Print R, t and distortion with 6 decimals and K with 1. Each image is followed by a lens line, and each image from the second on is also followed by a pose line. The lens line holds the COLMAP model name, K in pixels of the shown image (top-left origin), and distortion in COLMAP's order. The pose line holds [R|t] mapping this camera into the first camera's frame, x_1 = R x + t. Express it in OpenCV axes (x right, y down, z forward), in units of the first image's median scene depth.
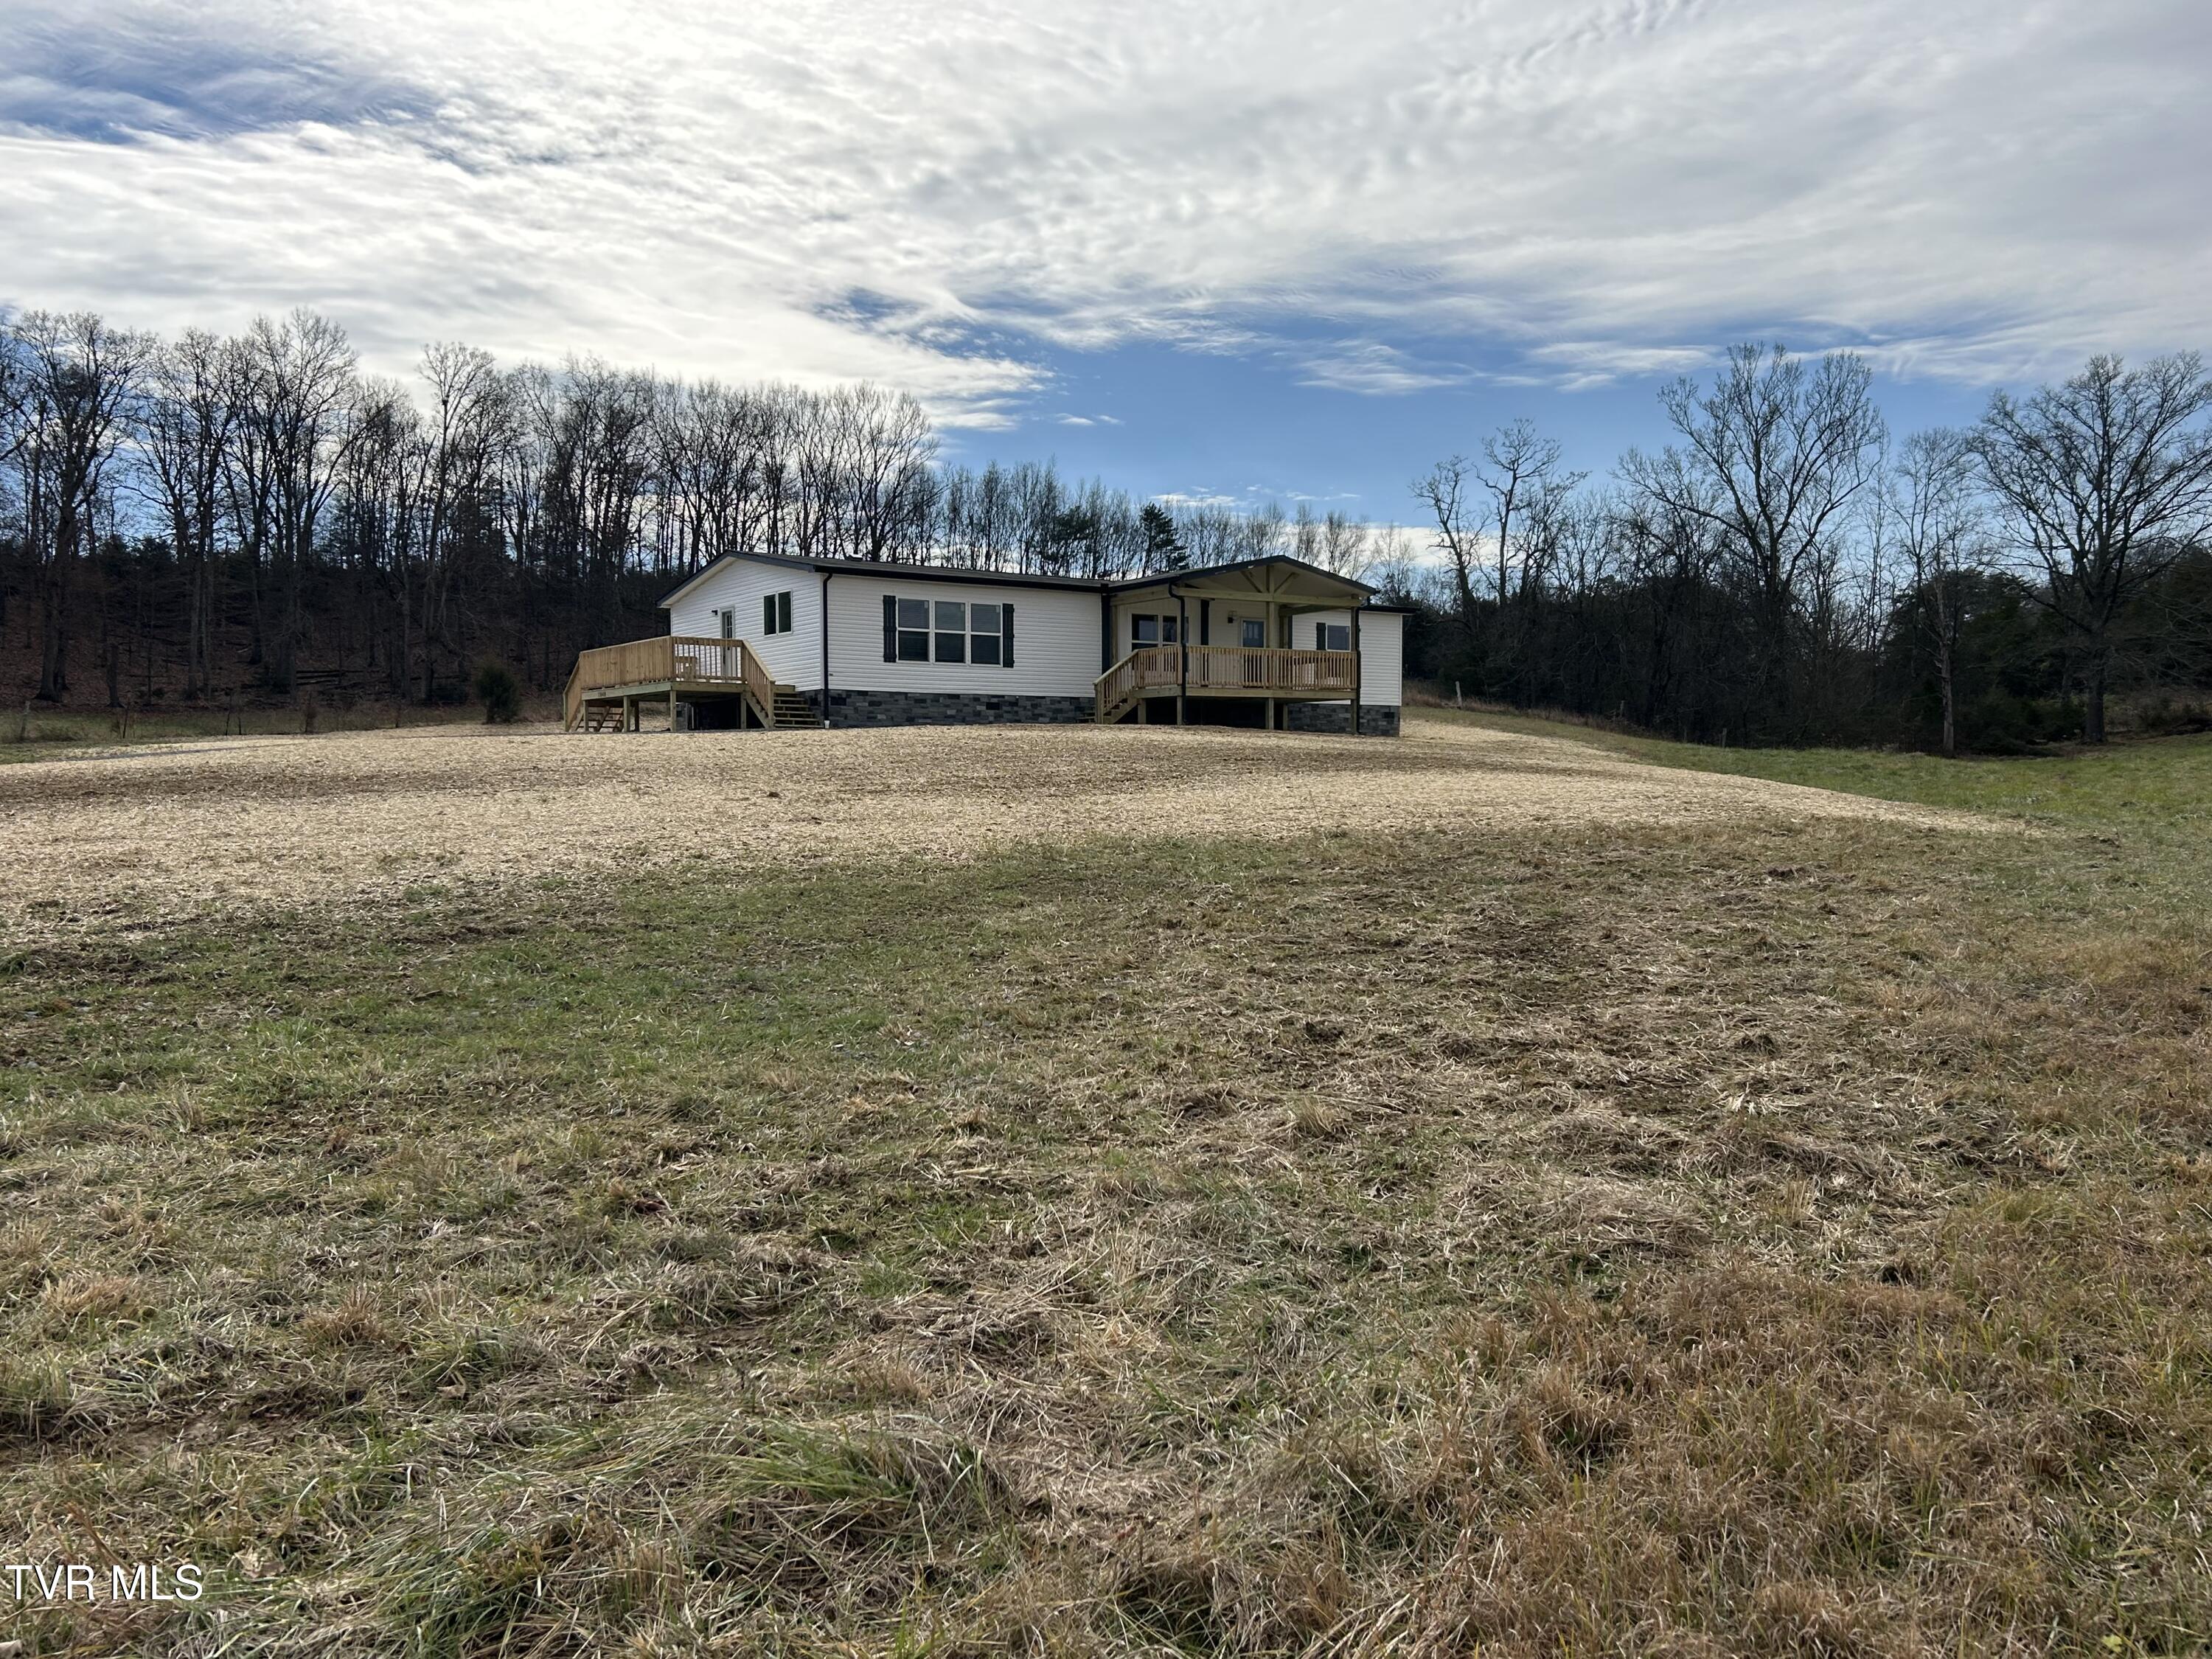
lens RADIAL K [[1718.8, 0, 1106.0], [0, 1718.8, 829.5], [0, 0, 1]] dist [0.009636, -0.004764]
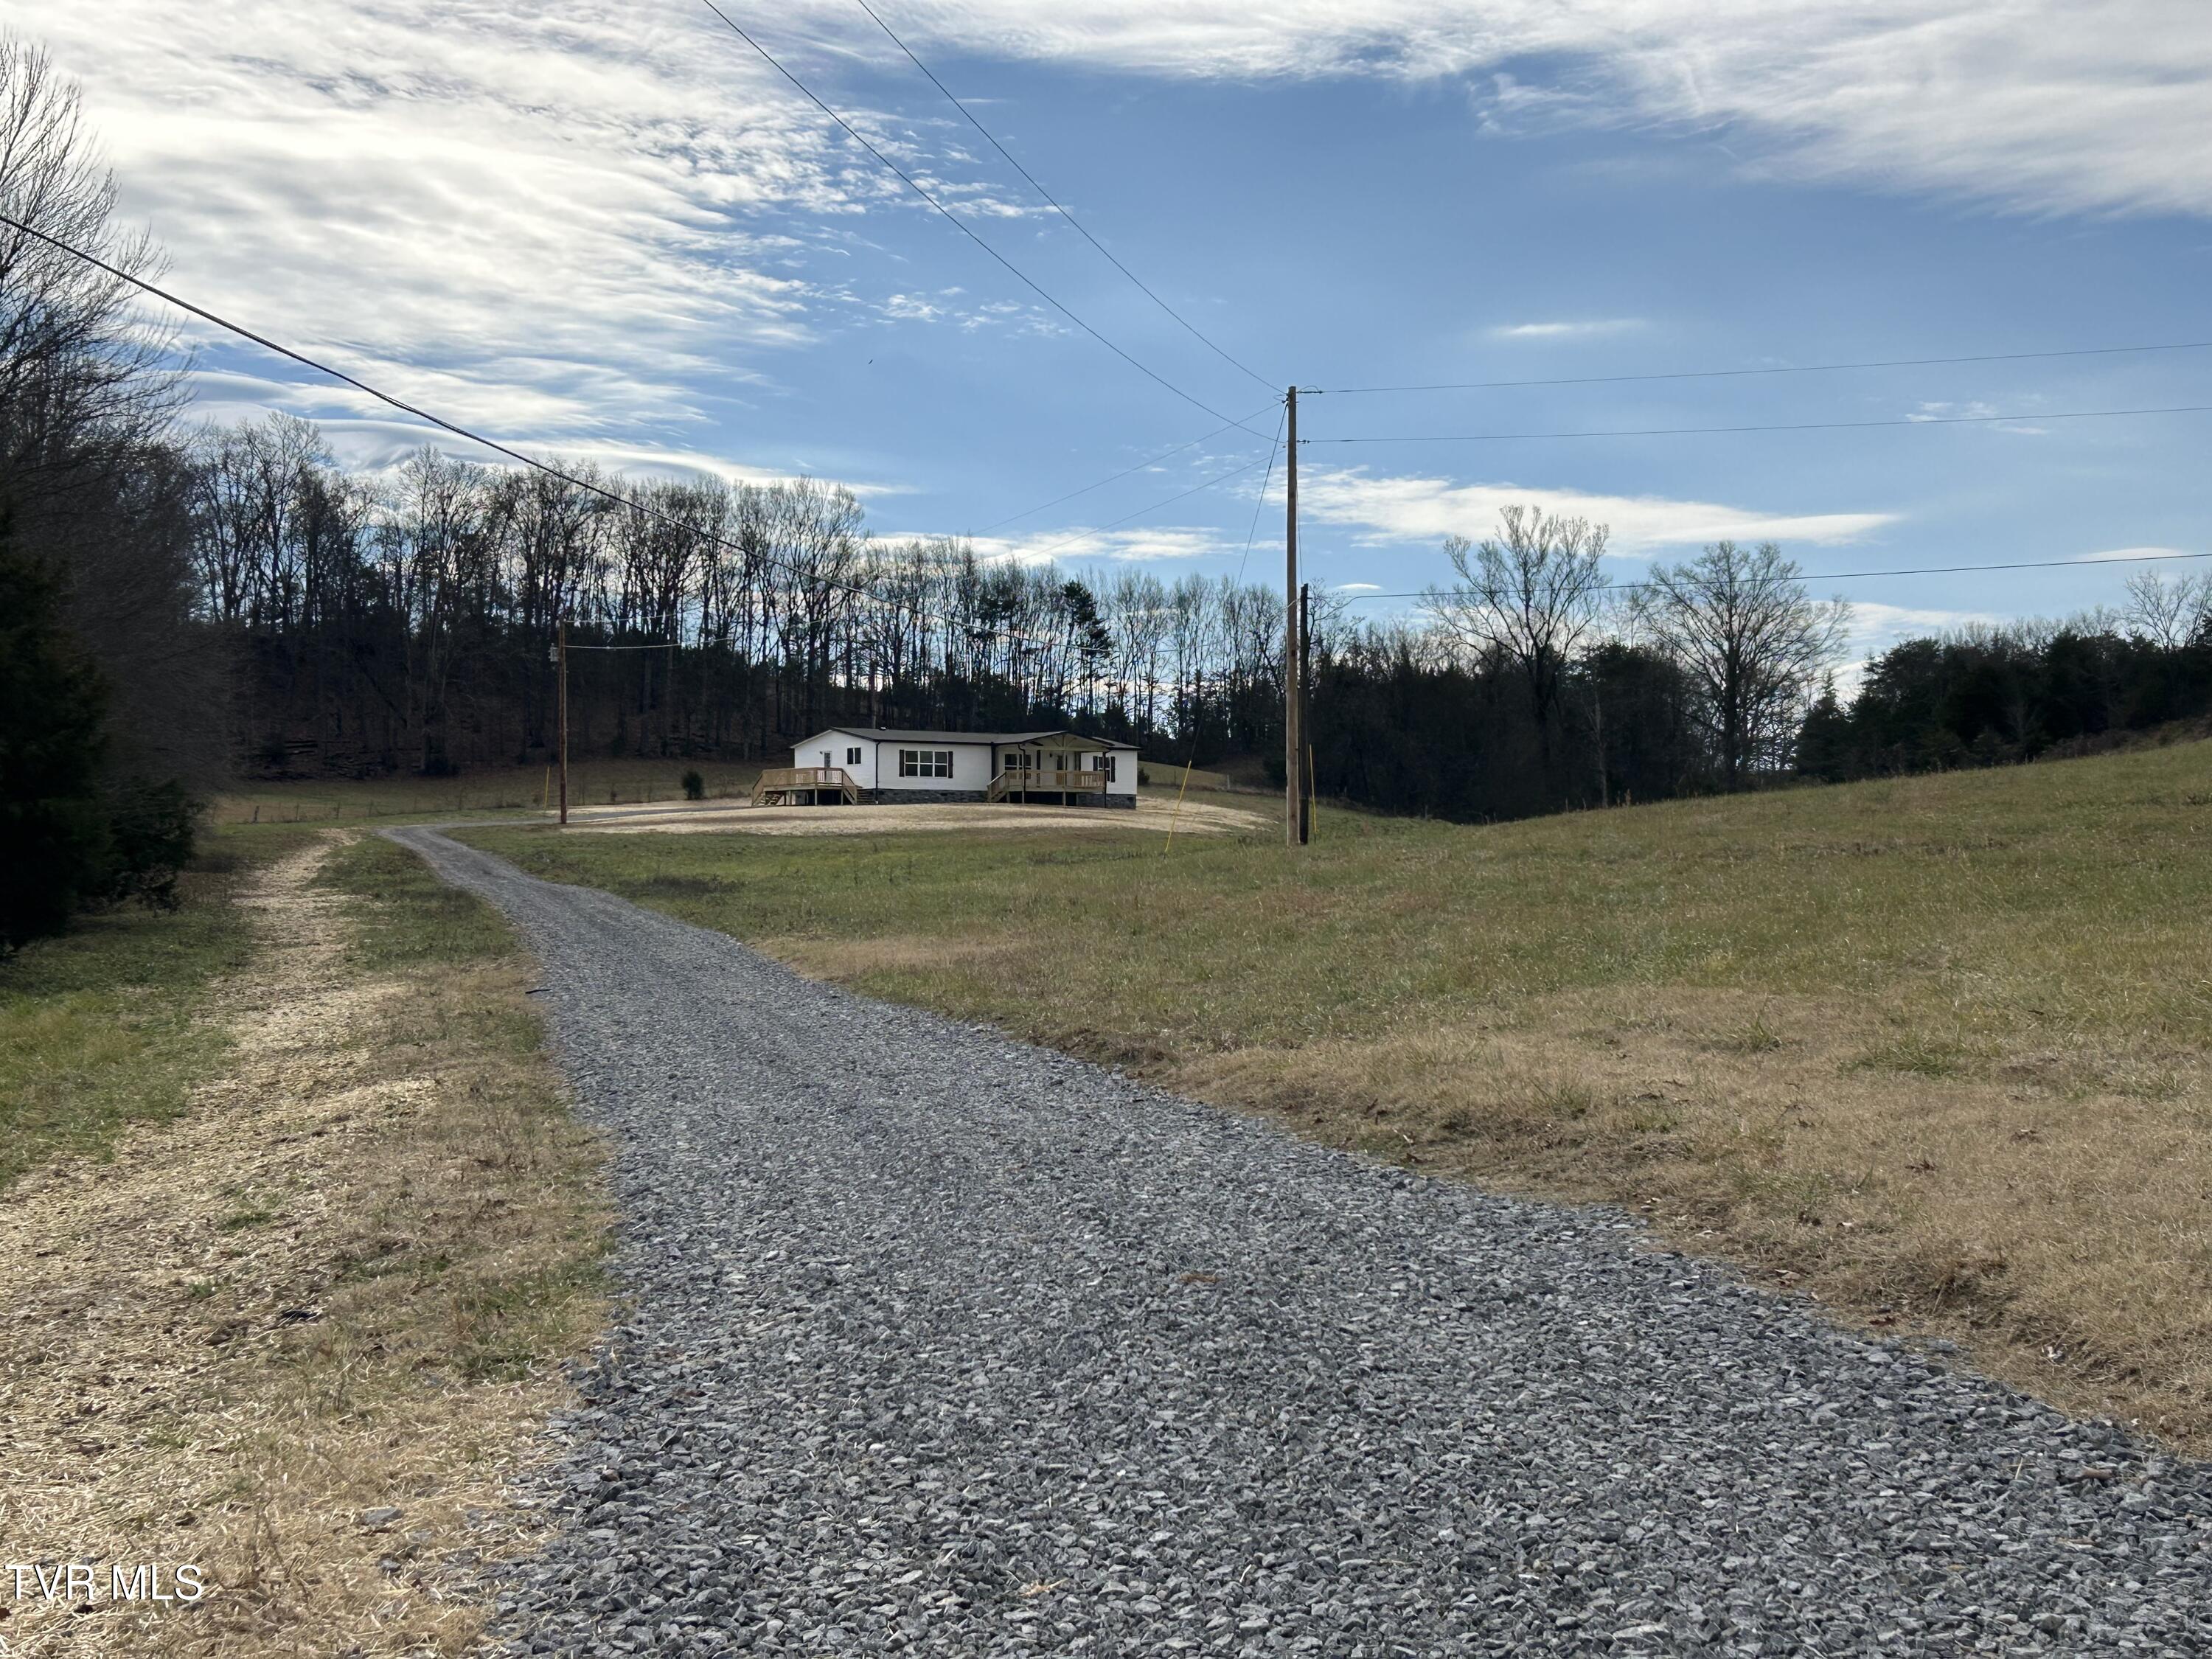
lens RADIAL K [[2911.0, 0, 1106.0], [0, 2911.0, 829.5], [0, 0, 1]] dist [-0.230353, -0.010350]
pose [[0.999915, 0.004907, 0.012048, 0.048660], [-0.004339, 0.998897, -0.046746, 0.072074], [-0.012264, 0.046690, 0.998834, -1.337909]]
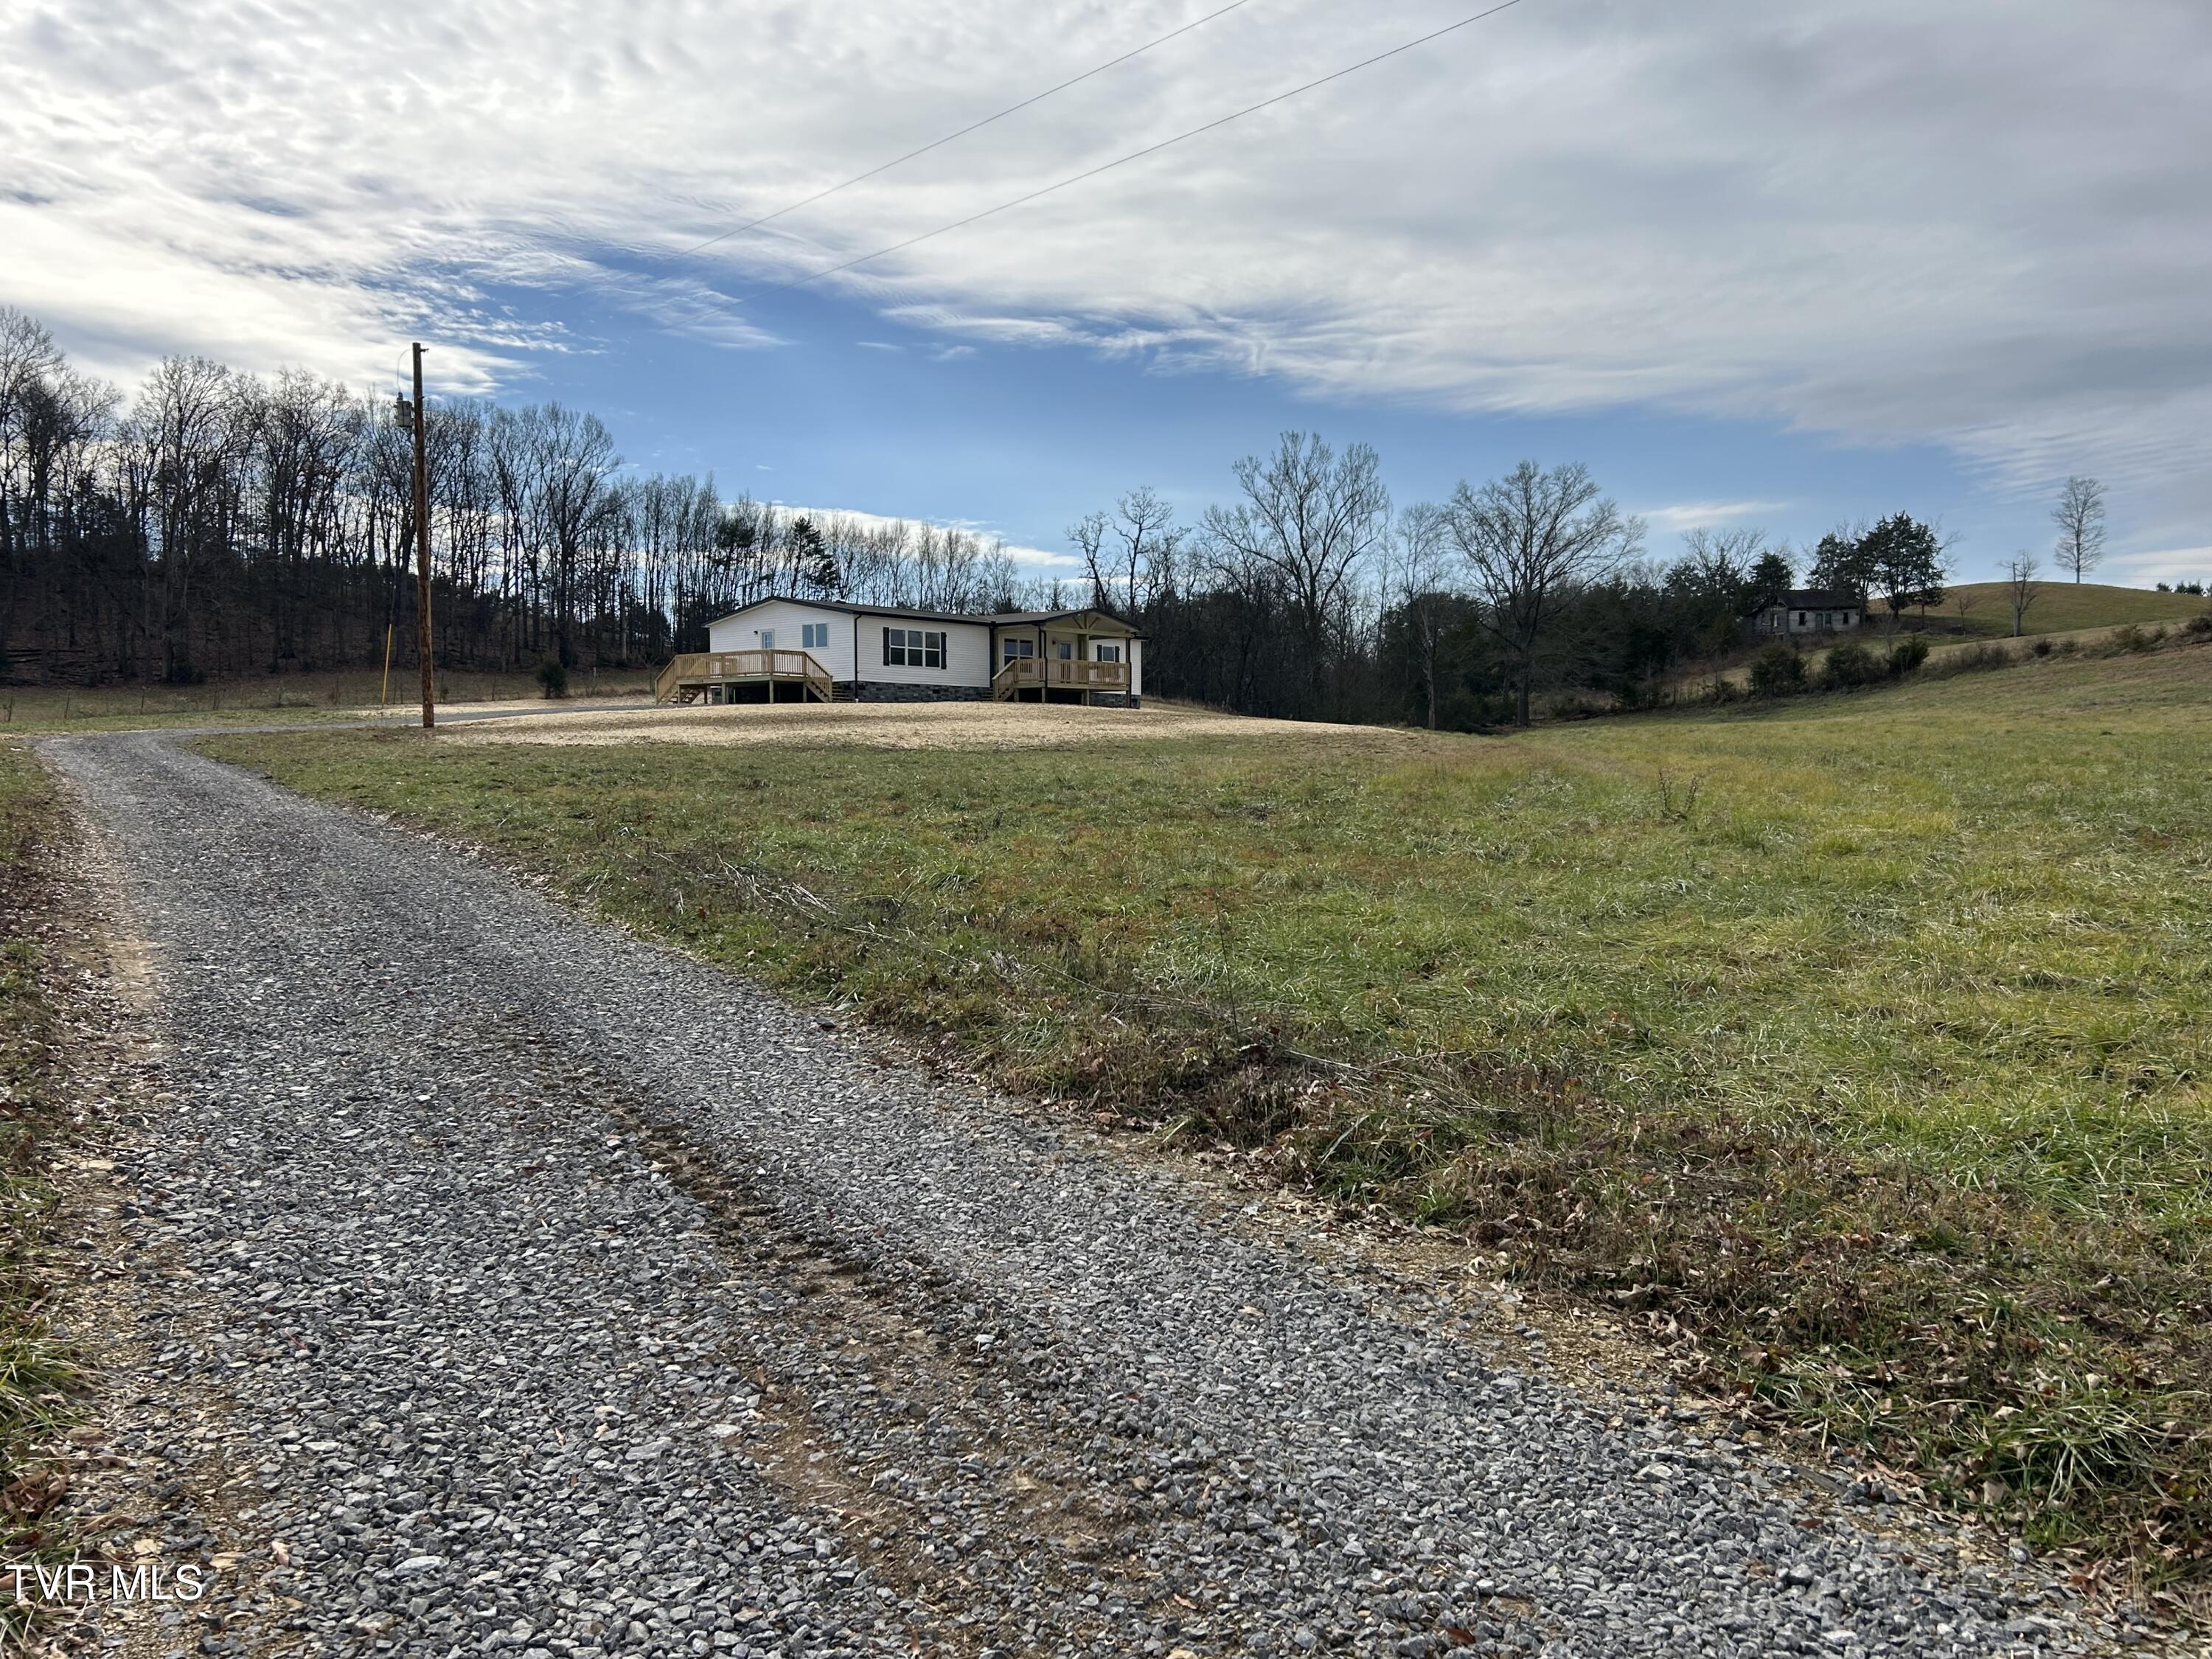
lens RADIAL K [[1704.1, 0, 1106.0], [0, 1704.1, 829.5], [0, 0, 1]] dist [0.127247, -0.394950]
pose [[0.962989, -0.010044, 0.269355, -0.165477], [0.008556, 0.999941, 0.006699, 0.025691], [-0.269406, -0.004146, 0.963018, -0.316938]]
